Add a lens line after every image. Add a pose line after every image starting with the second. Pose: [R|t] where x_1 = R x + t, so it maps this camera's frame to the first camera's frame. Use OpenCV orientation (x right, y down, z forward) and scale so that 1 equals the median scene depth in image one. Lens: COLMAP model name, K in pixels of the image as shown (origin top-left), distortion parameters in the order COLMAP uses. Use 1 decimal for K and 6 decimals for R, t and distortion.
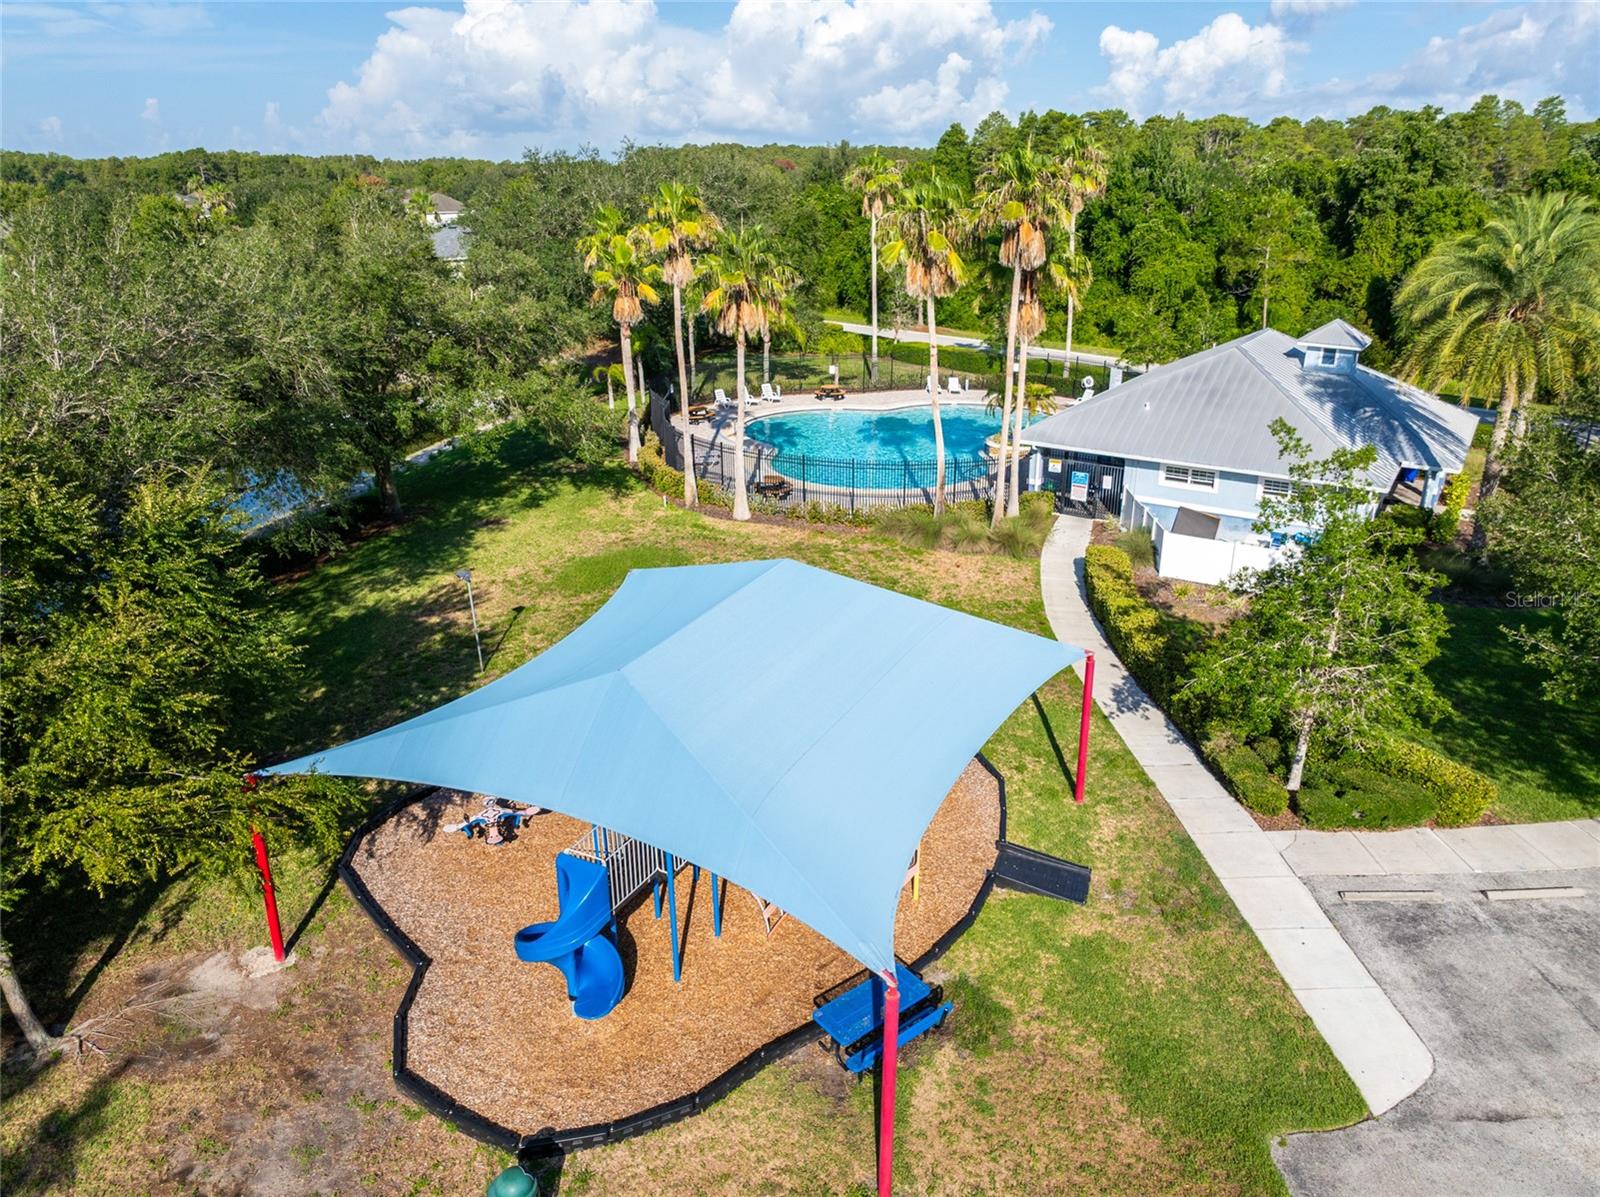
lens RADIAL K [[1143.0, 0, 800.0], [0, 1143.0, 598.5], [0, 0, 1]] dist [-0.031672, 0.004601]
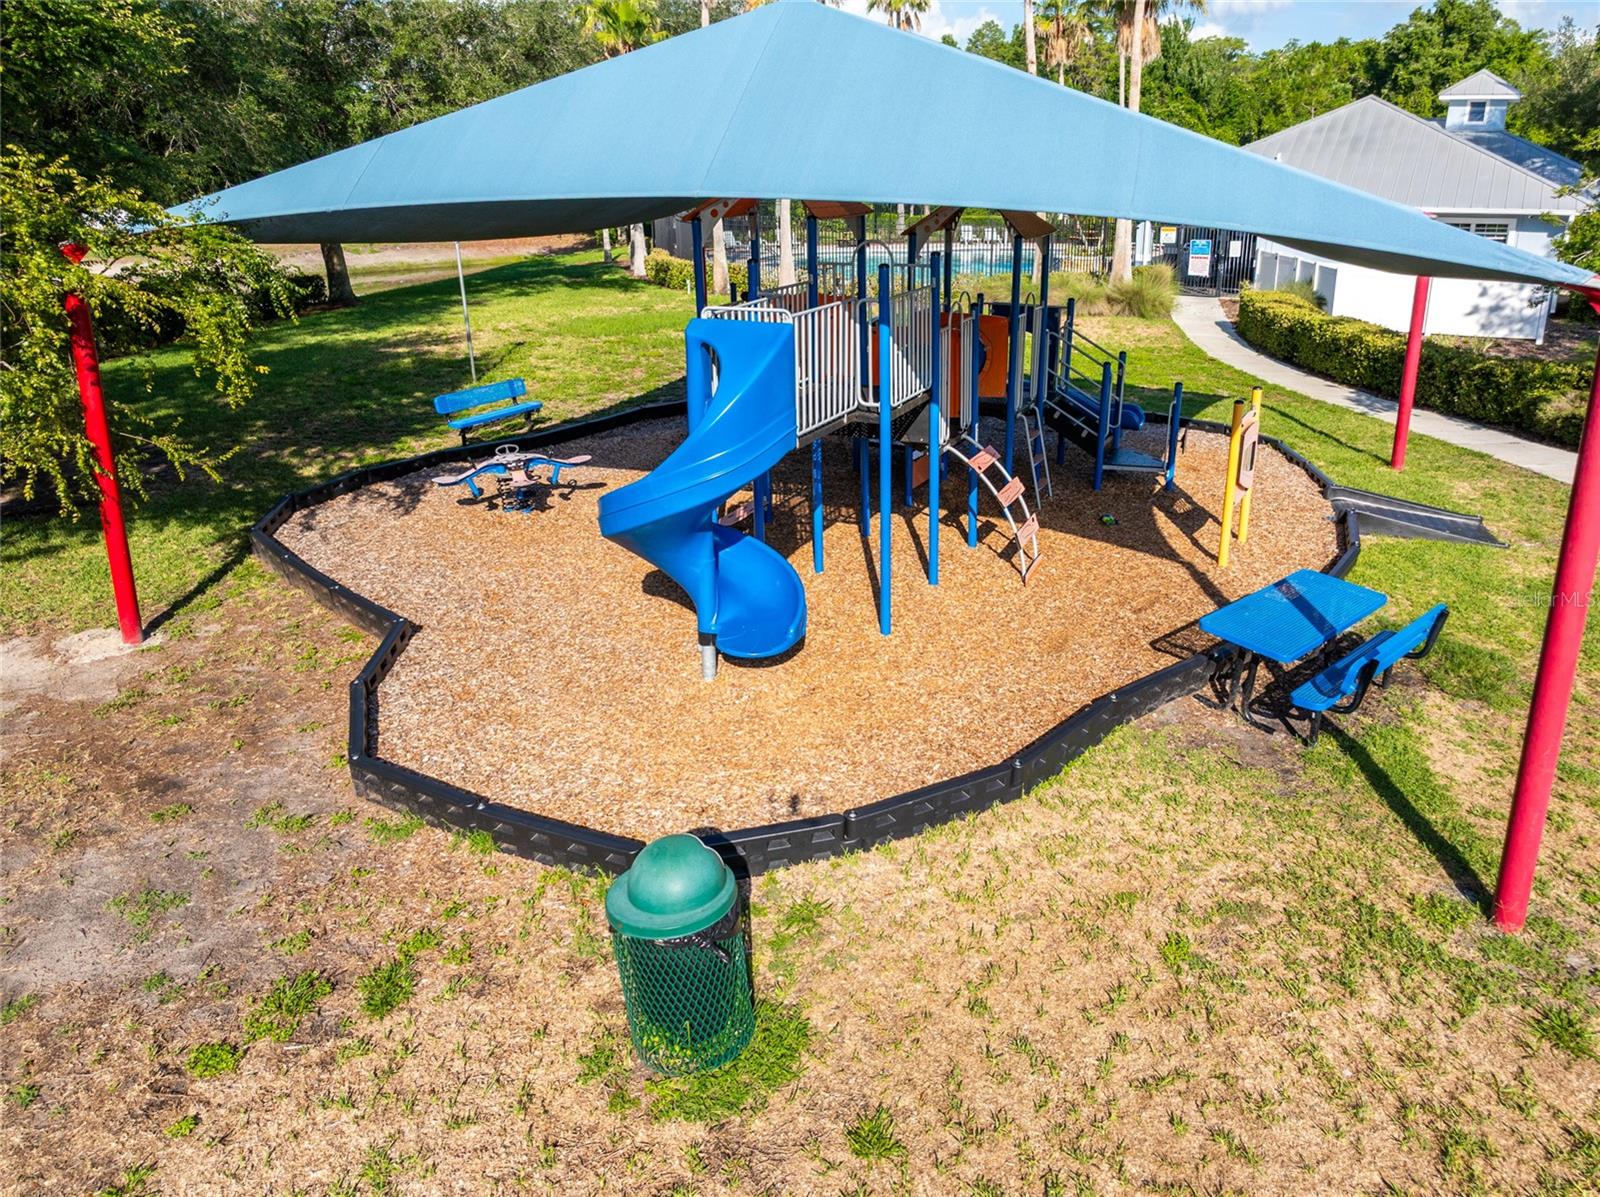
lens RADIAL K [[1086.4, 0, 800.0], [0, 1086.4, 598.5], [0, 0, 1]] dist [-0.023878, 0.000782]
pose [[0.997853, -0.019976, 0.062380, -0.160137], [0.023405, 0.998226, -0.054745, 0.306865], [-0.061176, 0.056087, 0.996550, 0.431786]]
